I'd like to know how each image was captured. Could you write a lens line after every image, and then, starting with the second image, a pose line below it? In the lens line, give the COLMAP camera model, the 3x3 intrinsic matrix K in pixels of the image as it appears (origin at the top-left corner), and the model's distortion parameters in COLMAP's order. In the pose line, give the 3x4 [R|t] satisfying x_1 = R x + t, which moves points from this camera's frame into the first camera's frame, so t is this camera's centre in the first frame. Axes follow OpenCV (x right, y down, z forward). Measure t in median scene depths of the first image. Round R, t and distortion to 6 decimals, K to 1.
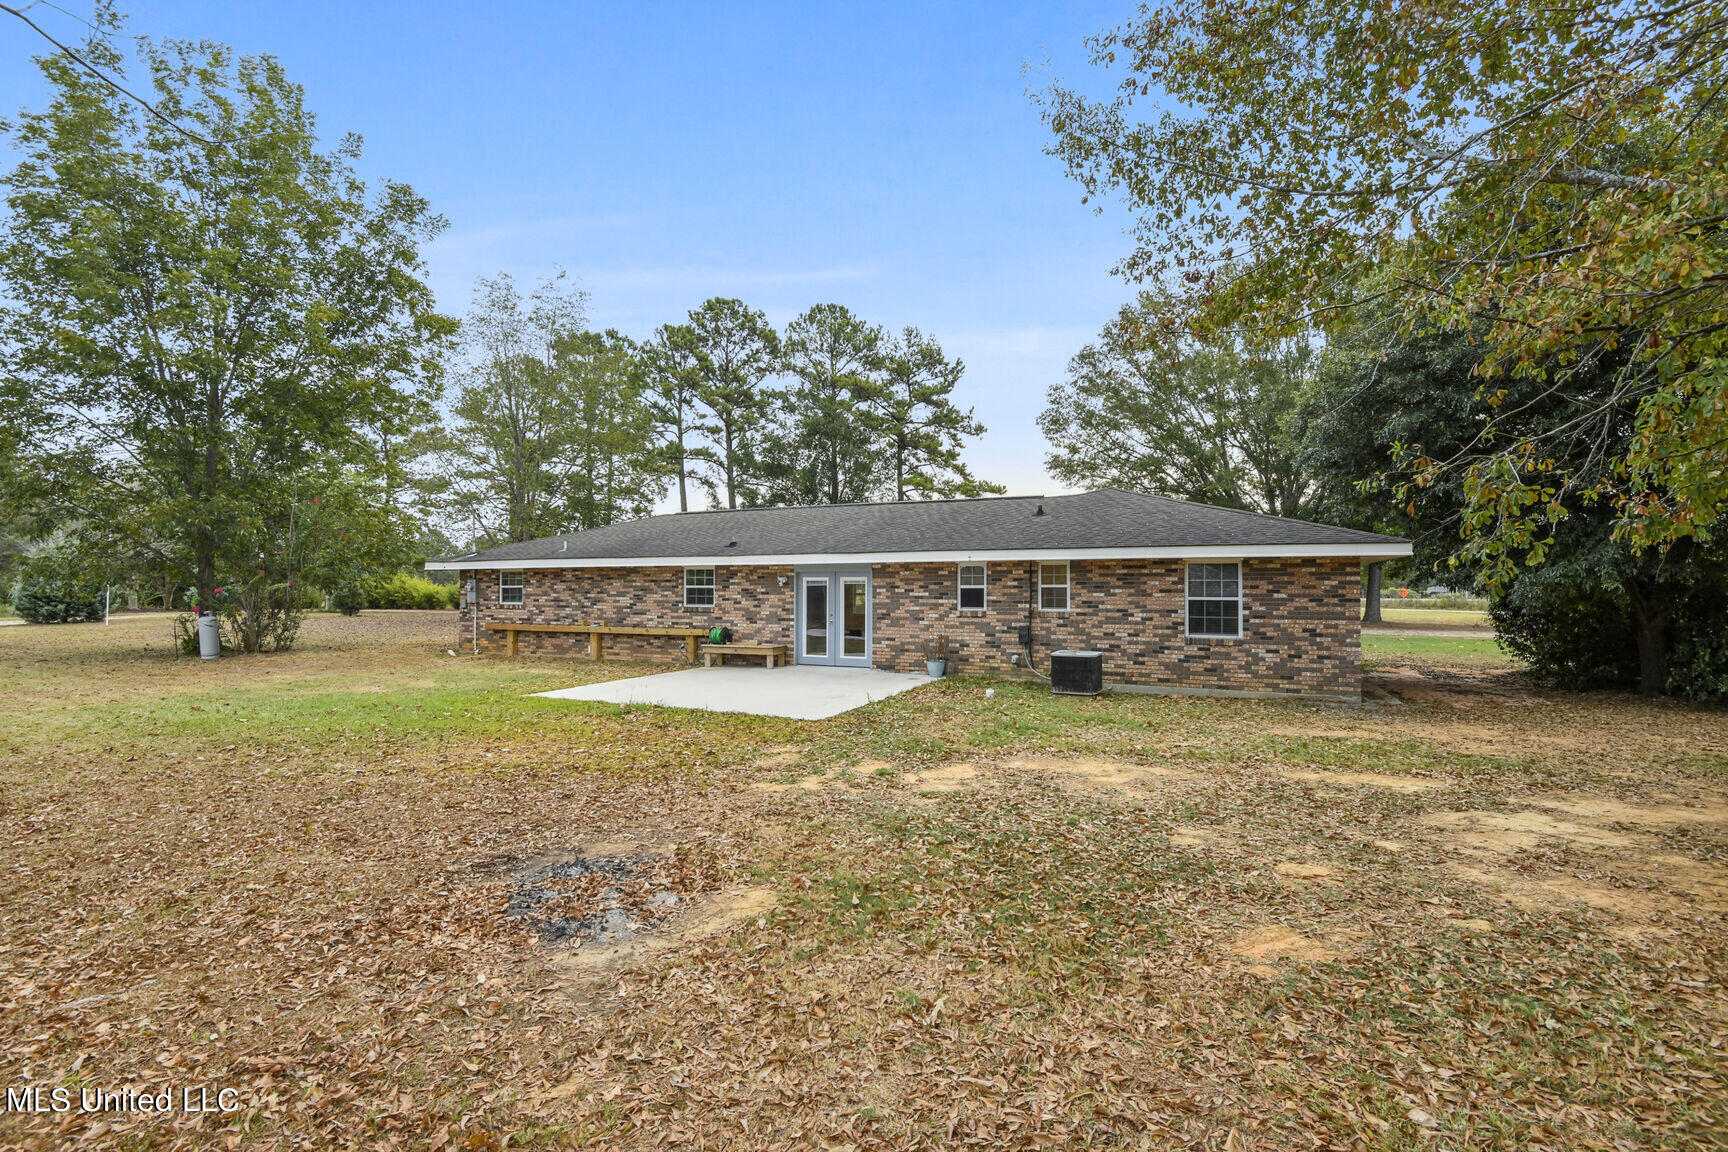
lens RADIAL K [[783.3, 0, 864.1], [0, 783.3, 578.7], [0, 0, 1]] dist [-0.001505, -0.000024]
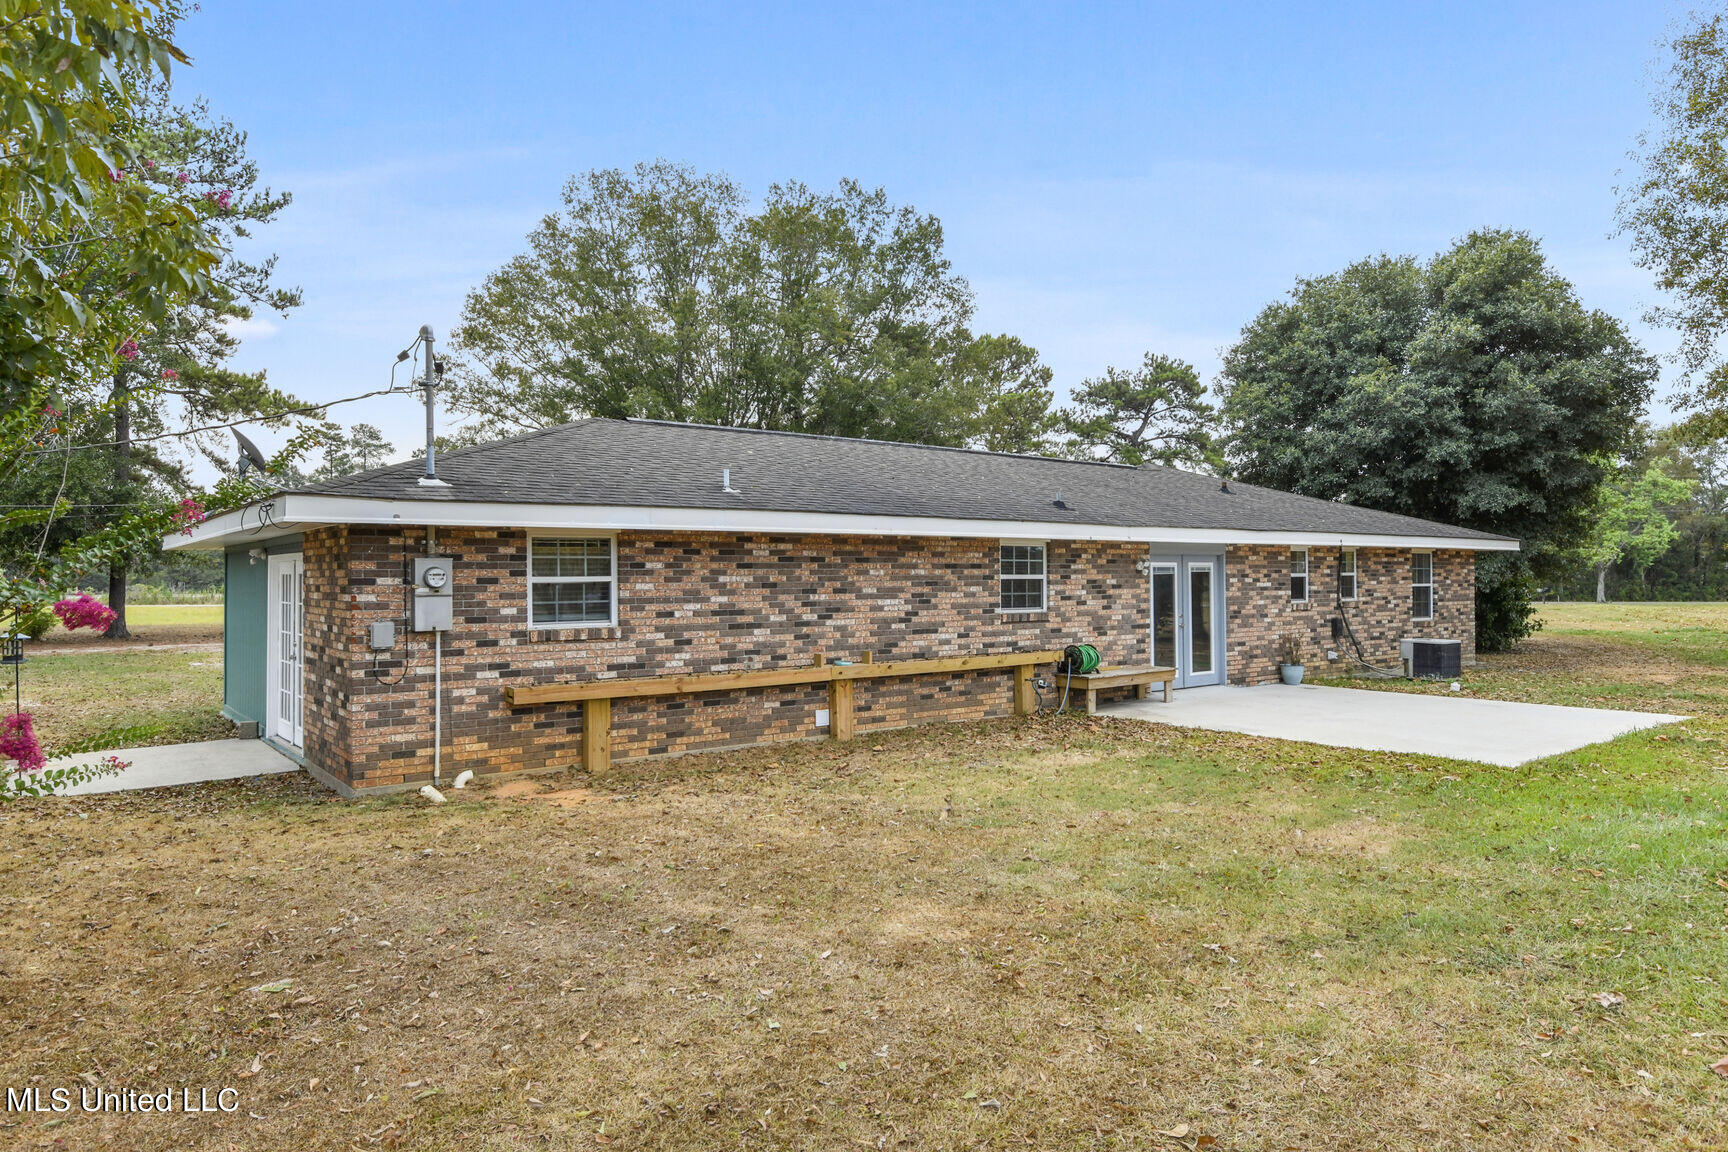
lens RADIAL K [[1110.4, 0, 863.9], [0, 1110.4, 572.2], [0, 0, 1]] dist [-0.008435, -0.003197]
pose [[0.439223, 0.003141, 0.898373, -0.971084], [-0.001024, 0.999995, -0.002996, 0.009522], [-0.898378, 0.000396, 0.439224, 0.752809]]
